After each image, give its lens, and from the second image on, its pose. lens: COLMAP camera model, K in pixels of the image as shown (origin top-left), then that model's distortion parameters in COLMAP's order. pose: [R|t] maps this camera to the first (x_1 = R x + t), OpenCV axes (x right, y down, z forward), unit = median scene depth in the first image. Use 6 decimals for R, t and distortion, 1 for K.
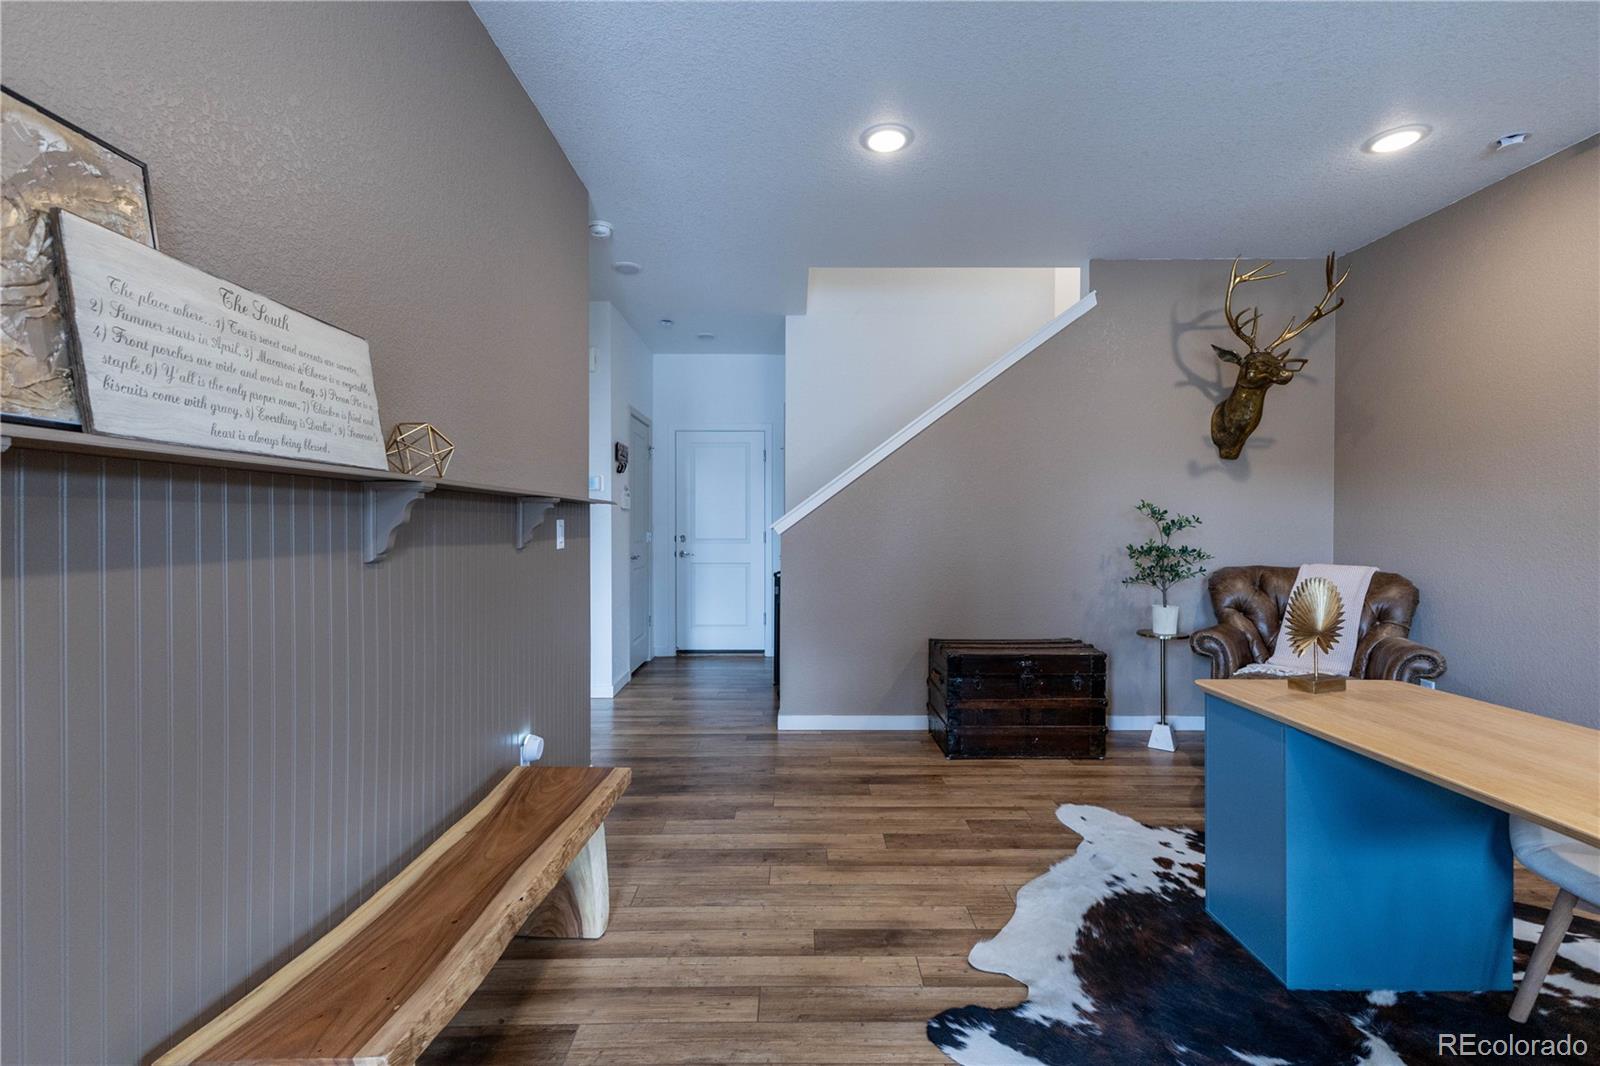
lens RADIAL K [[686.5, 0, 802.1], [0, 686.5, 528.4], [0, 0, 1]] dist [0.011443, -0.002833]
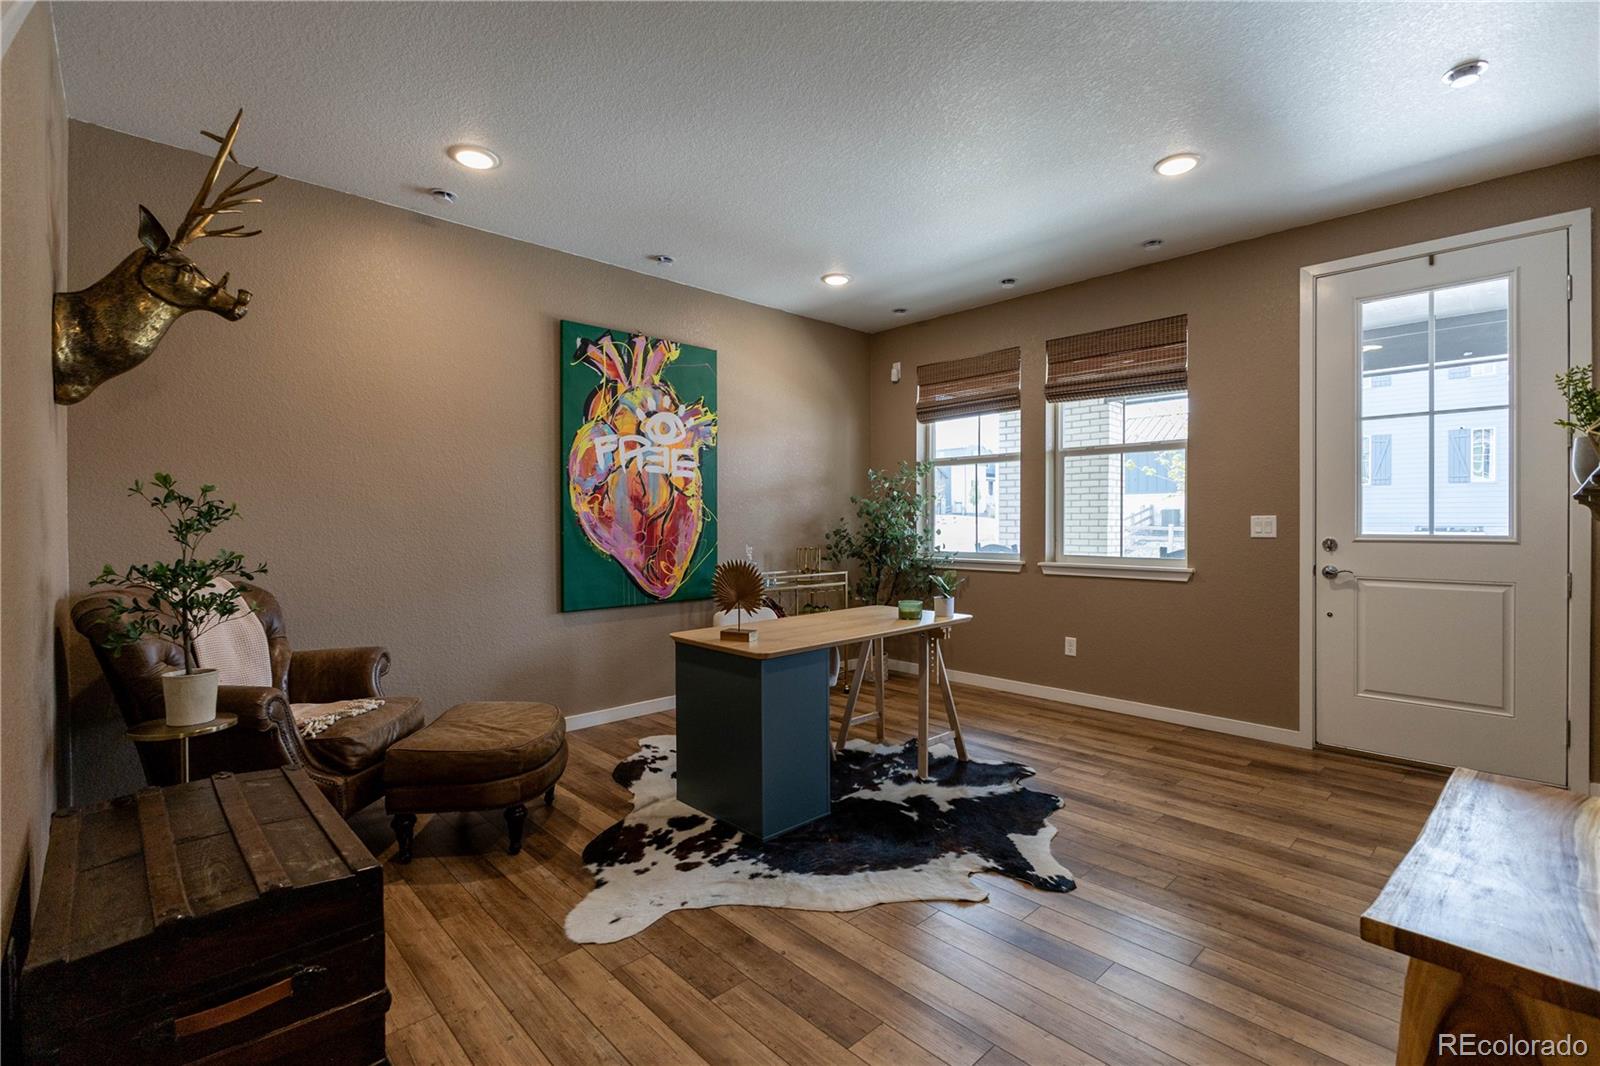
lens RADIAL K [[718.6, 0, 803.6], [0, 718.6, 525.2], [0, 0, 1]] dist [0.003211, 0.000258]
pose [[-0.680781, -0.002920, 0.732481, -0.299014], [0.007800, 0.999906, 0.011235, -0.008826], [-0.732445, 0.013362, -0.680695, 1.407306]]
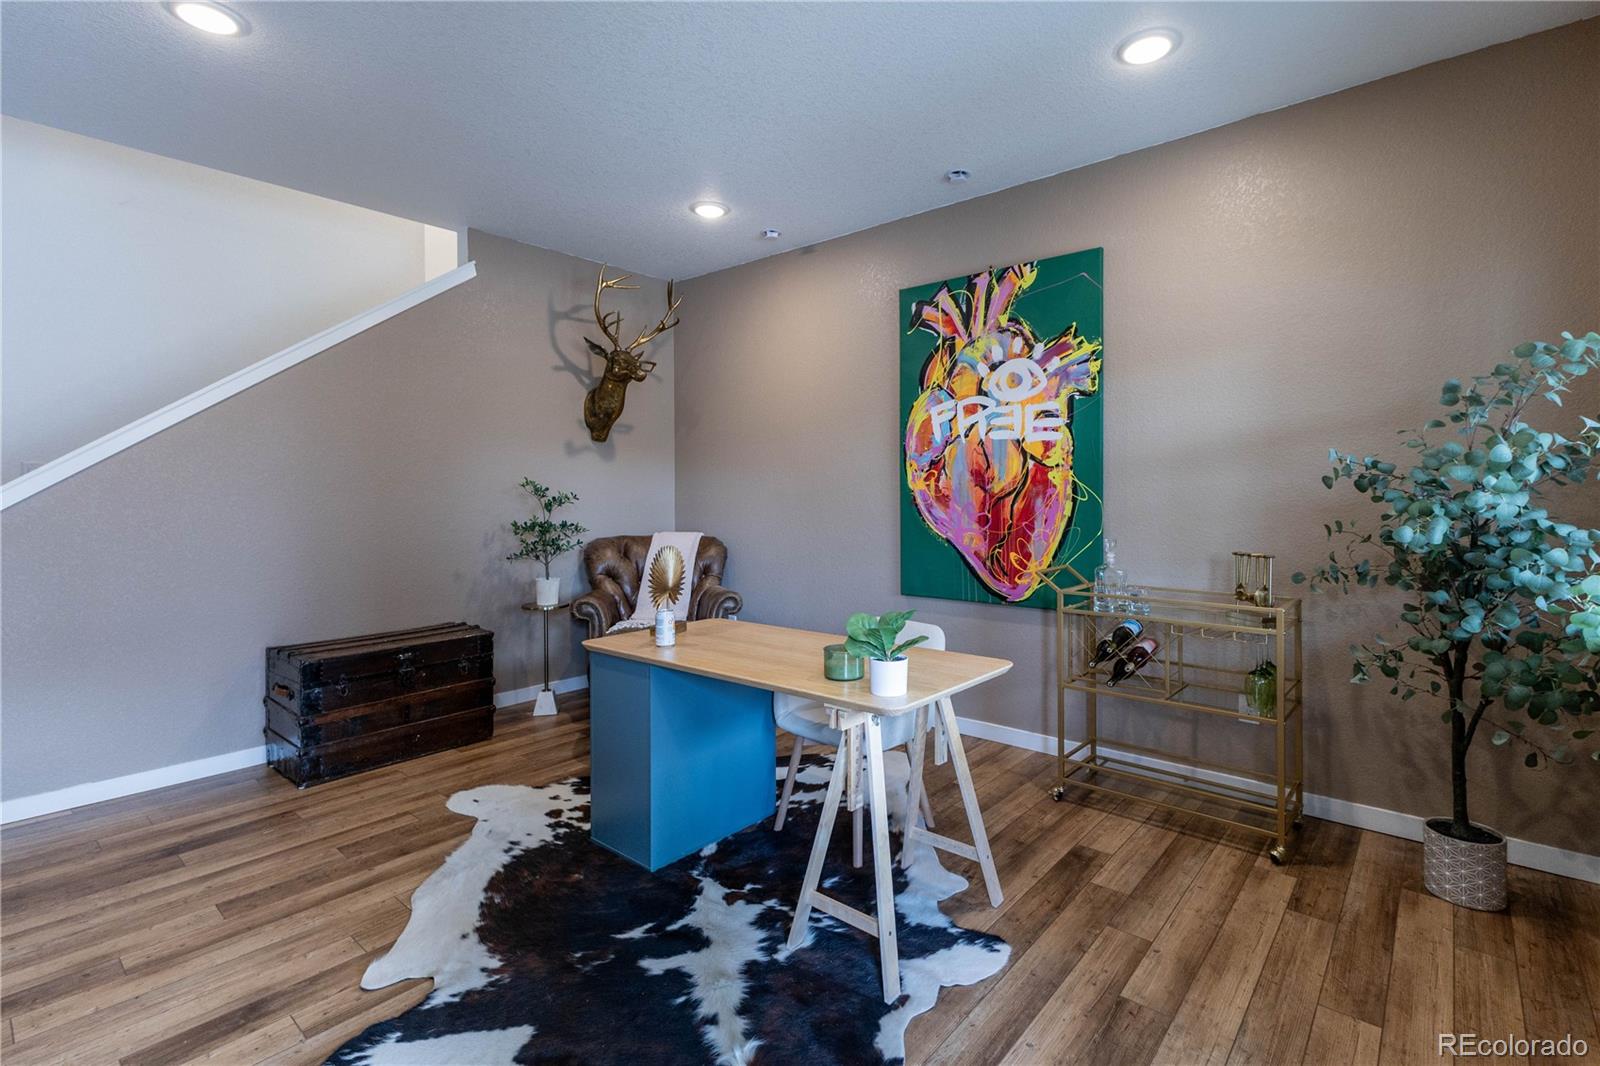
lens RADIAL K [[733.3, 0, 836.3], [0, 733.3, 499.3], [0, 0, 1]] dist [0.014822, 0.000218]
pose [[0.639789, -0.010052, 0.768485, -0.073836], [0.009543, 0.999941, 0.005135, -0.014255], [-0.768492, 0.004048, 0.639847, -0.083234]]
